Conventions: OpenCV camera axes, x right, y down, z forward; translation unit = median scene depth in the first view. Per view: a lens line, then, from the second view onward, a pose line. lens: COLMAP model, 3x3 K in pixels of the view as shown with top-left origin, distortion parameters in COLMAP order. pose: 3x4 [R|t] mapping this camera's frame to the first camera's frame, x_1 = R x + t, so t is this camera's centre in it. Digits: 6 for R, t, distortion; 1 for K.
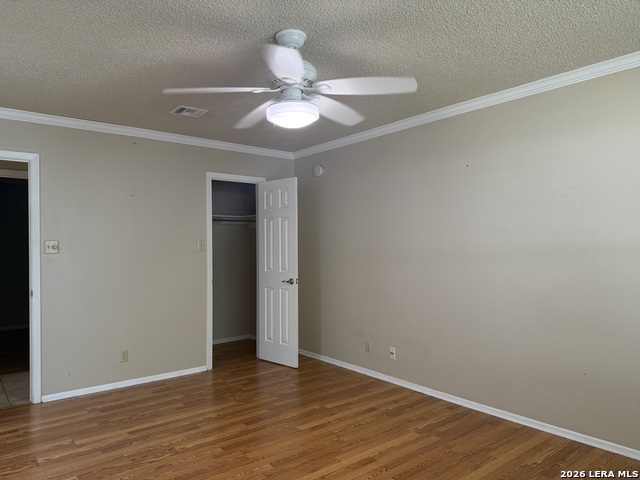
lens RADIAL K [[440.1, 0, 317.1], [0, 440.1, 239.4], [0, 0, 1]] dist [0.025283, -0.040145]
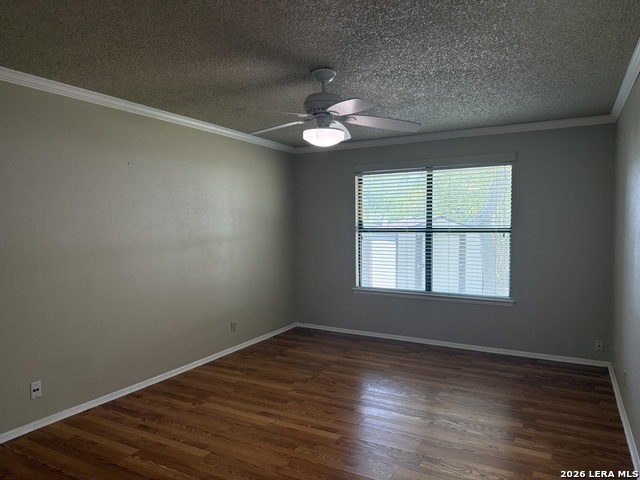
lens RADIAL K [[440.1, 0, 320.8], [0, 440.1, 240.5], [0, 0, 1]] dist [0.025283, -0.040145]
pose [[-0.369567, -0.034421, 0.928566, -0.873995], [-0.009738, 0.999402, 0.033171, -0.029678], [-0.929153, 0.003216, -0.369681, 1.044191]]
